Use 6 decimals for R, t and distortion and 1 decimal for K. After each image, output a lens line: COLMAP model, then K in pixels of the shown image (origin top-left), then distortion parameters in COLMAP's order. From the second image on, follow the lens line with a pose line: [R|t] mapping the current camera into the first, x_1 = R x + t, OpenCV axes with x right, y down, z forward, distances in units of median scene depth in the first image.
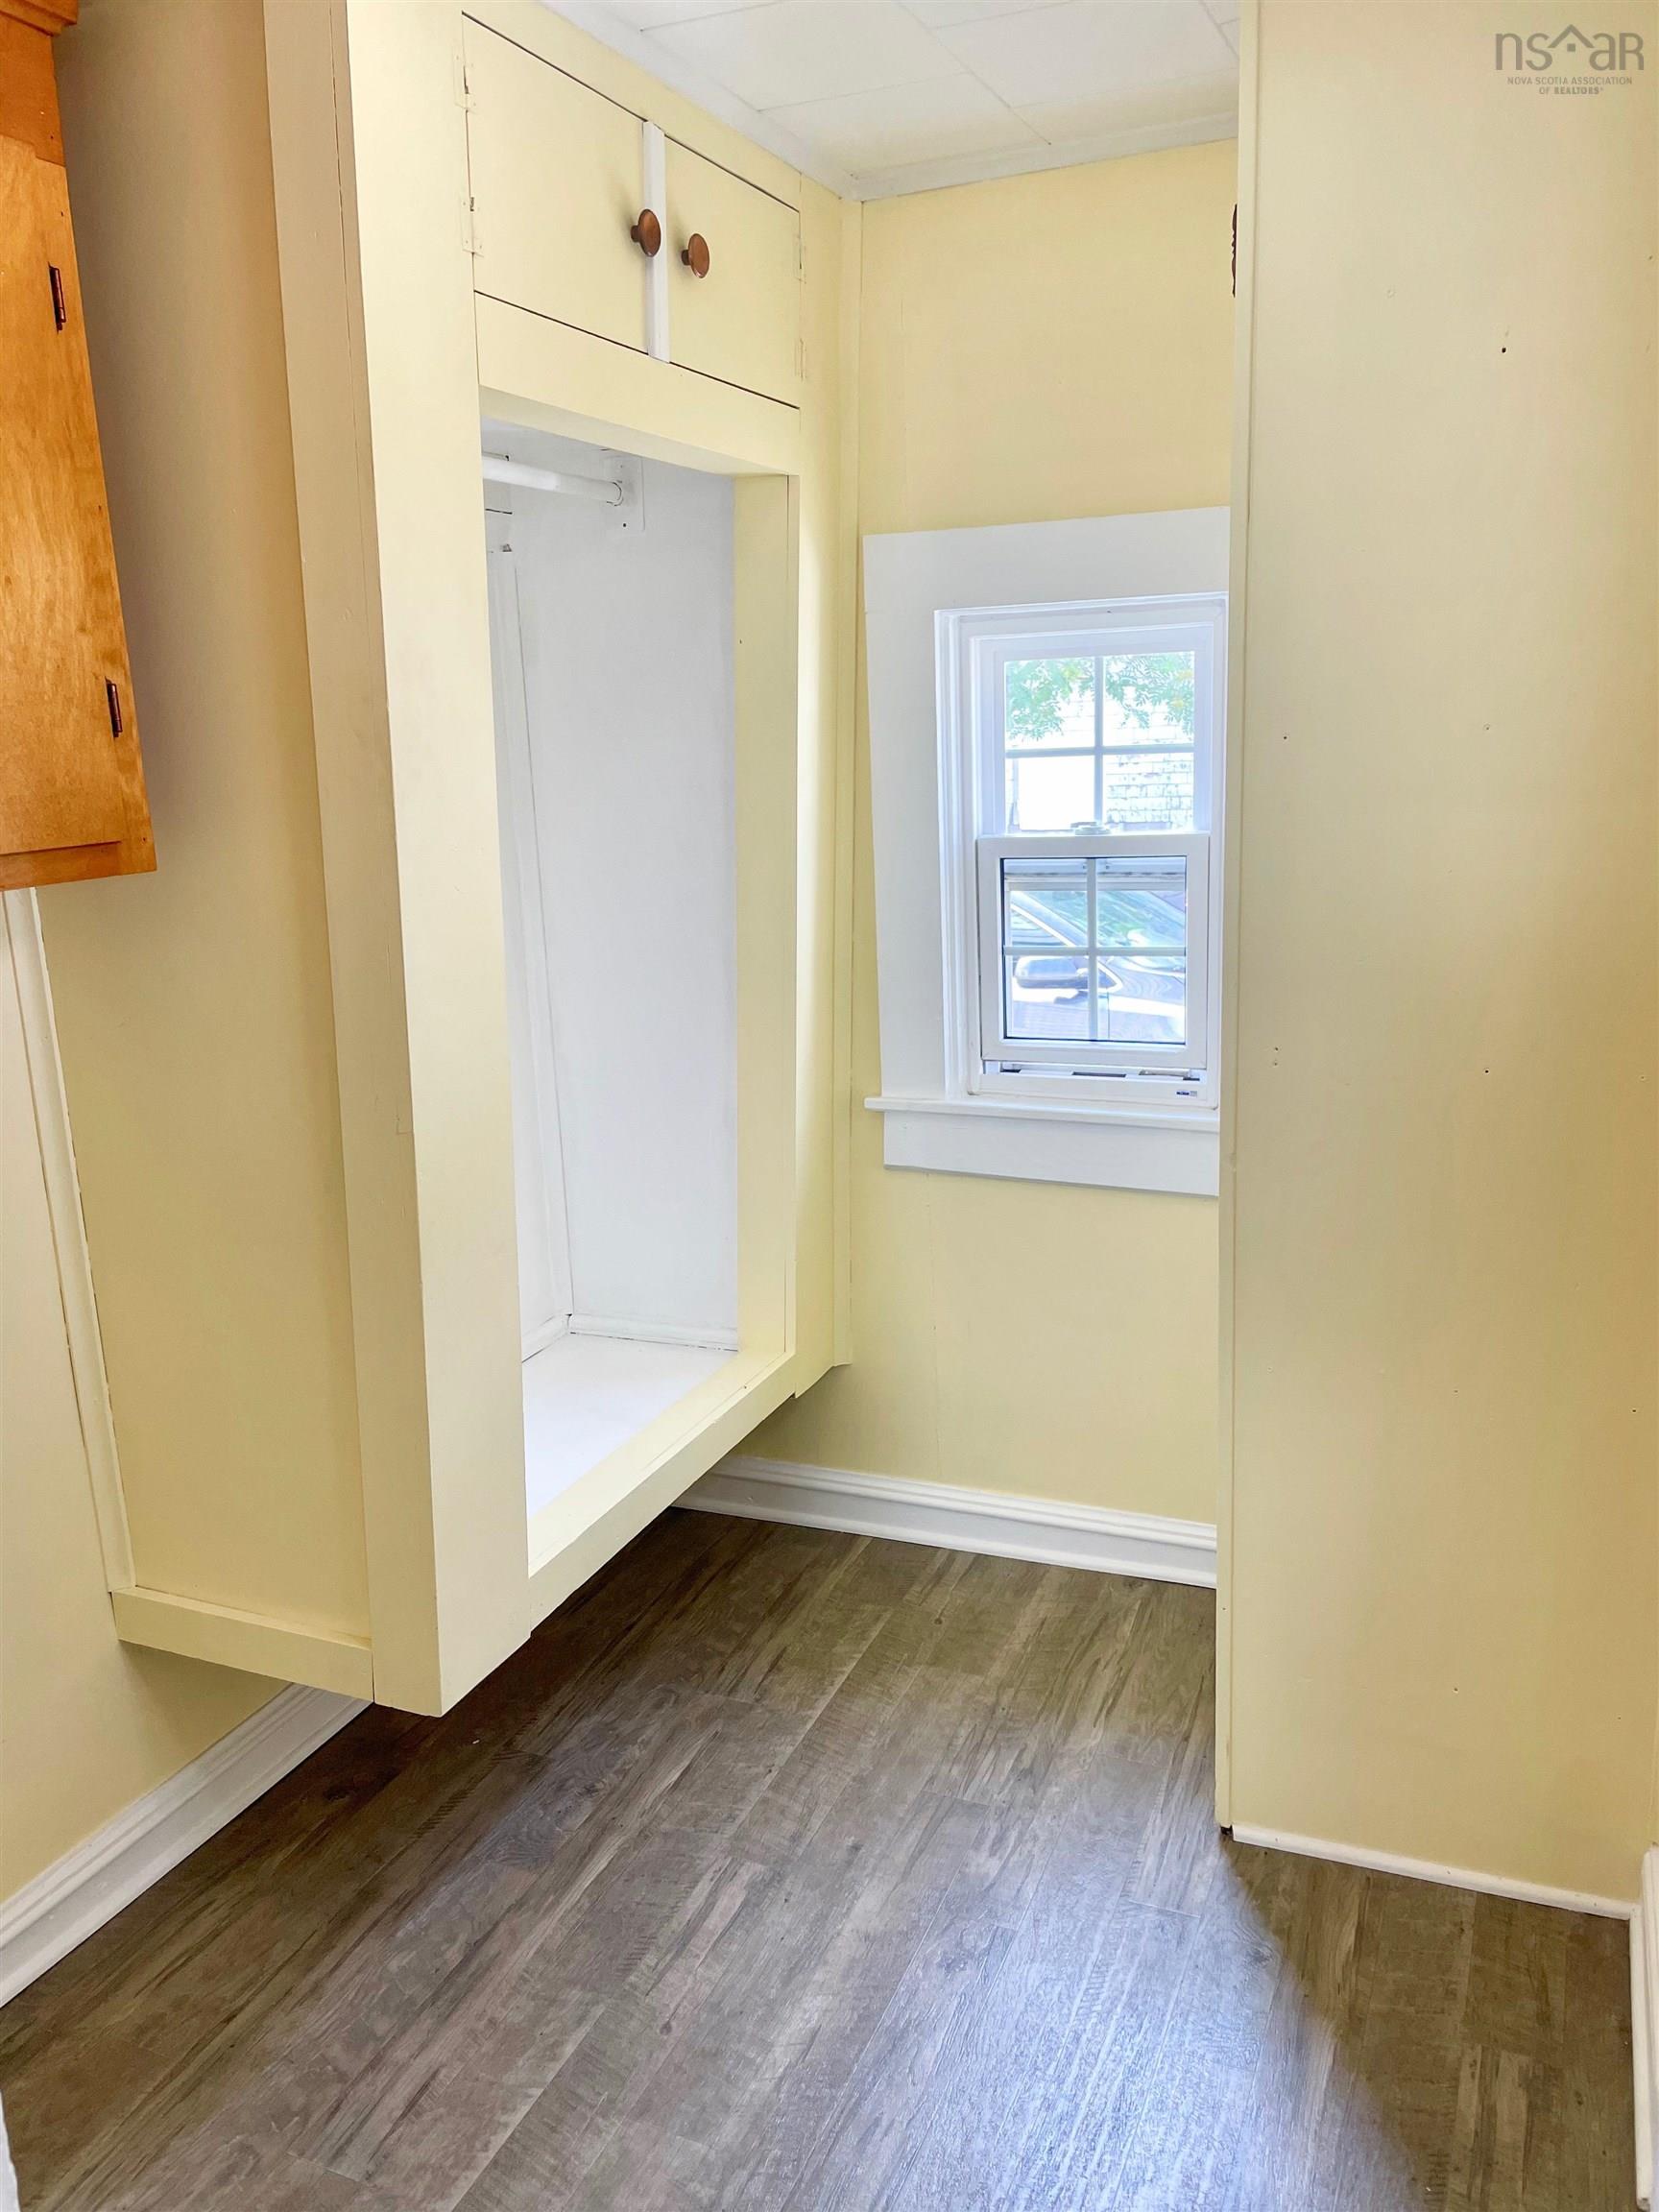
lens RADIAL K [[1711.7, 0, 828.1], [0, 1711.7, 1104.2], [0, 0, 1]] dist [0.056153, -0.027299]
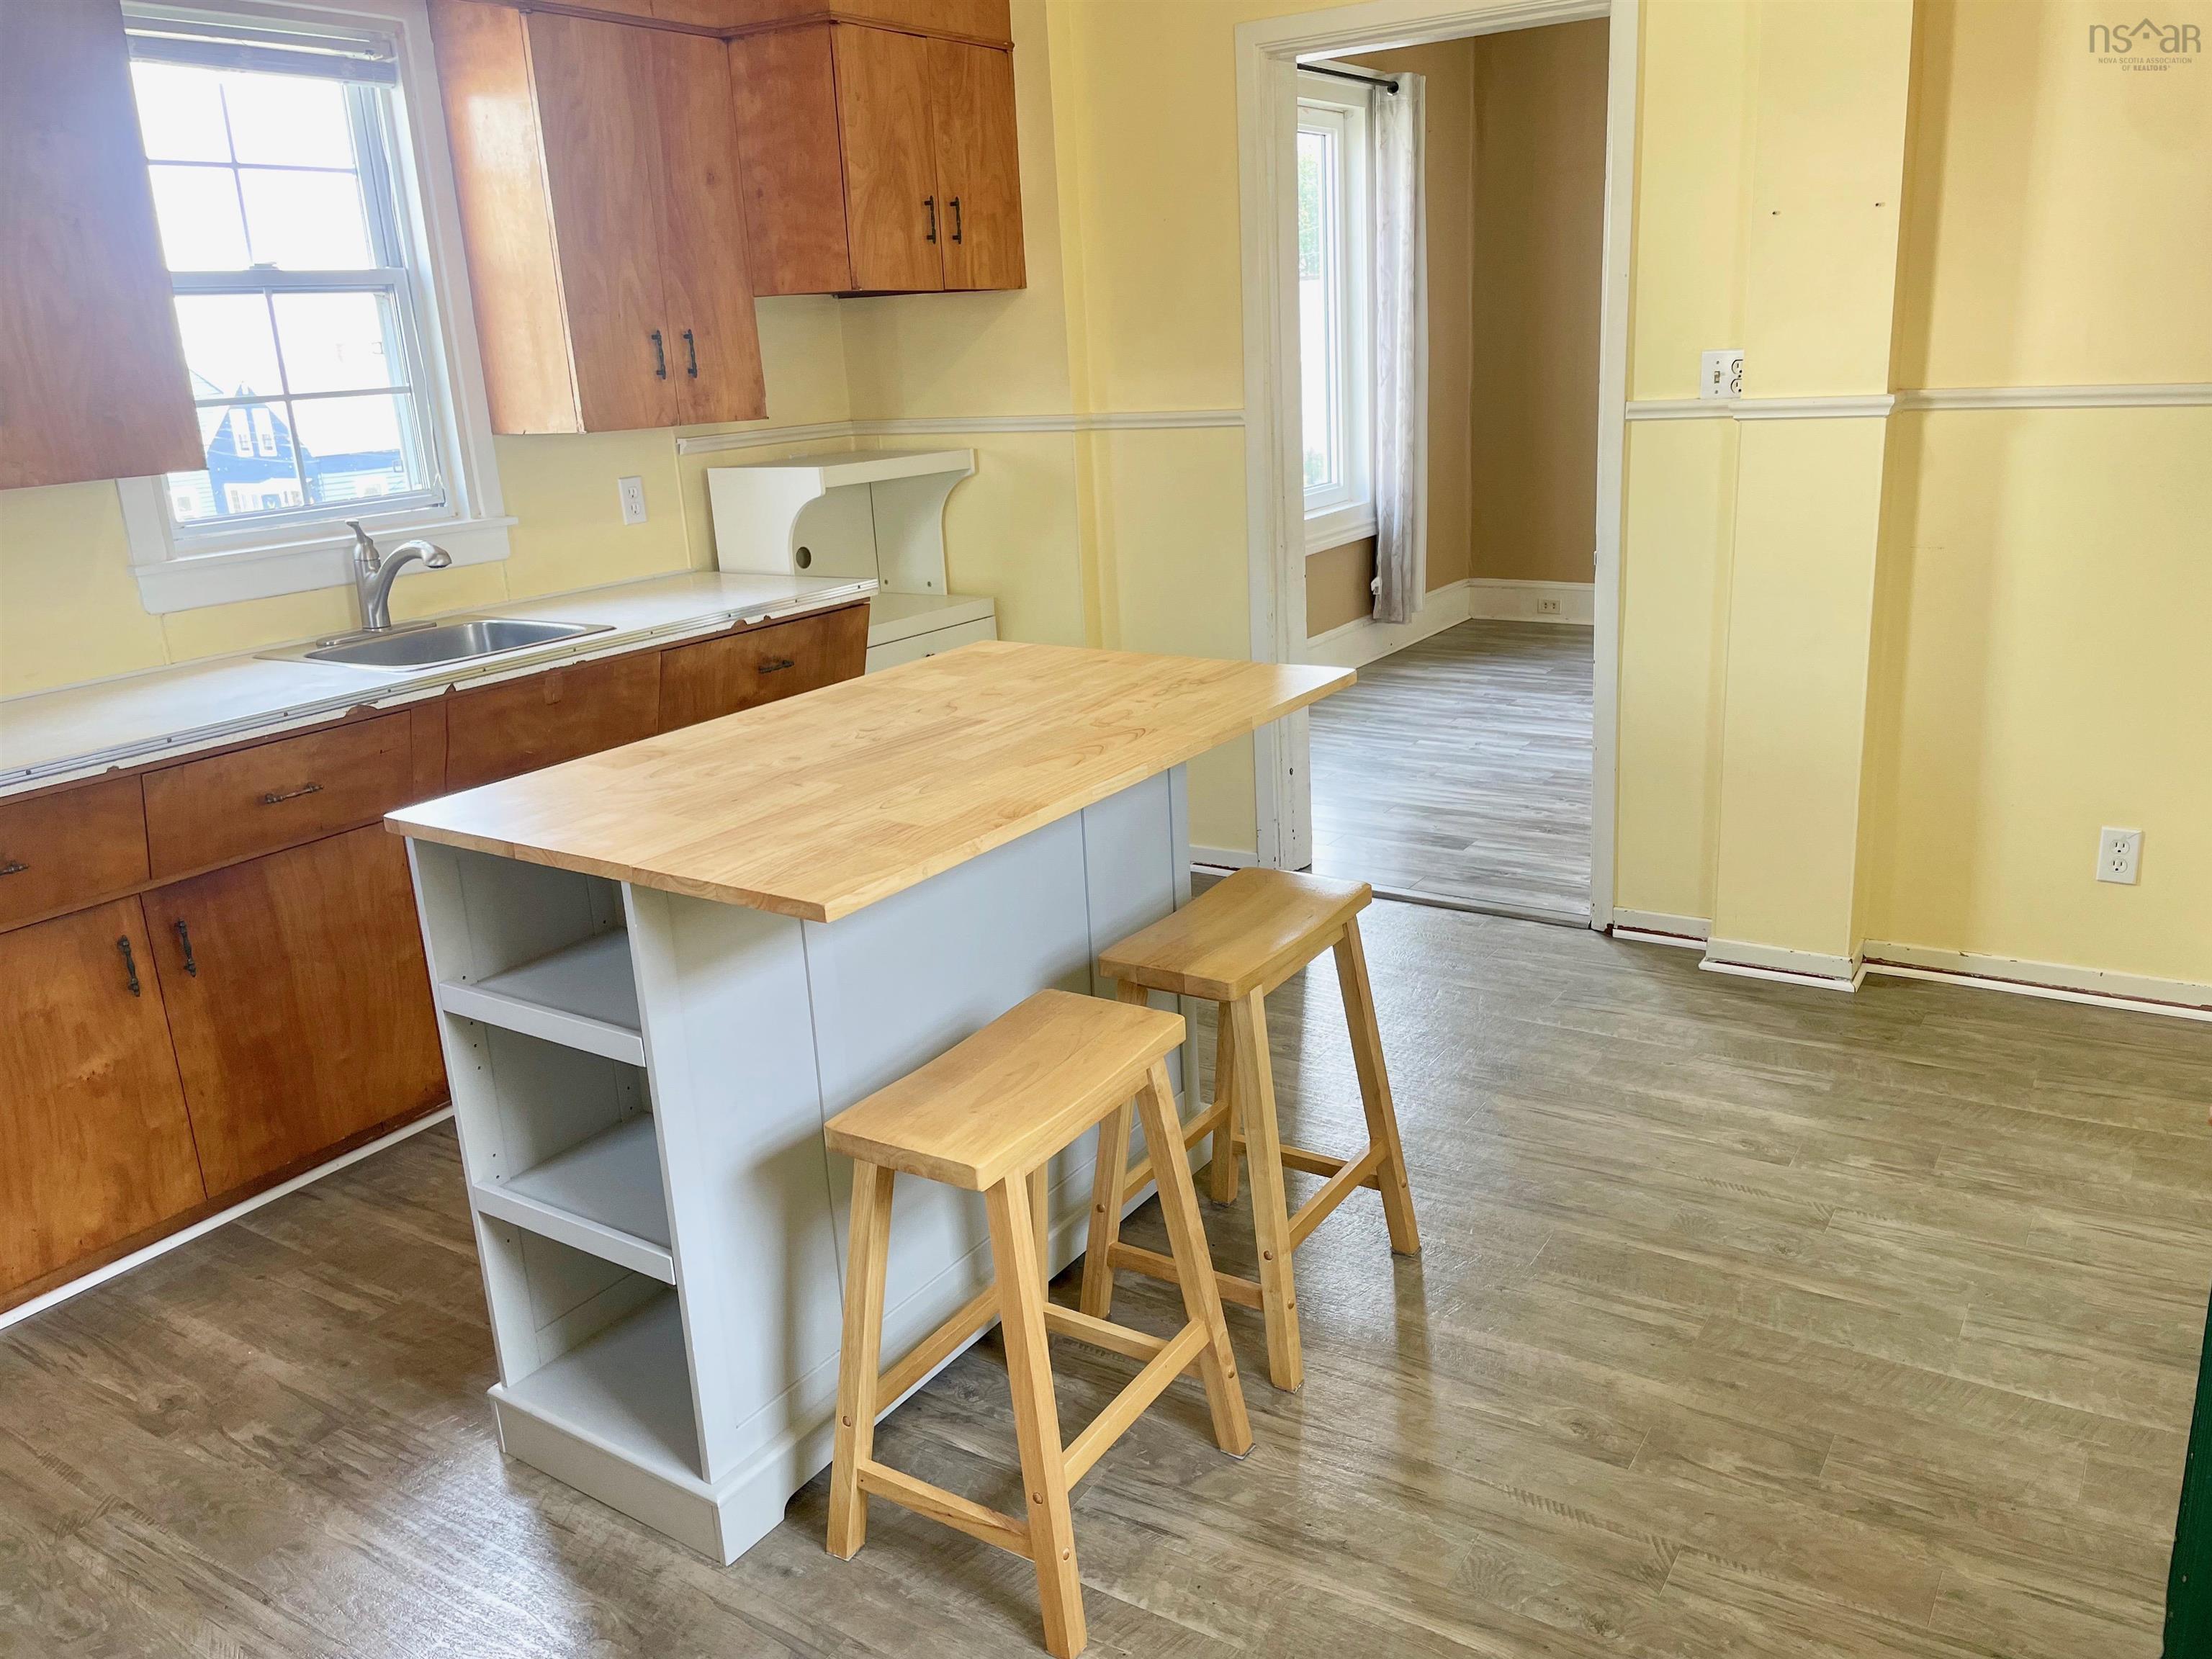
lens RADIAL K [[1711.7, 0, 1104.3], [0, 1711.7, 827.8], [0, 0, 1]] dist [0.056153, -0.027299]
pose [[-0.160158, 0.312849, -0.936203, 0.669122], [-0.148717, 0.929972, 0.336208, -0.229445], [0.975824, 0.193076, -0.102416, 0.965391]]
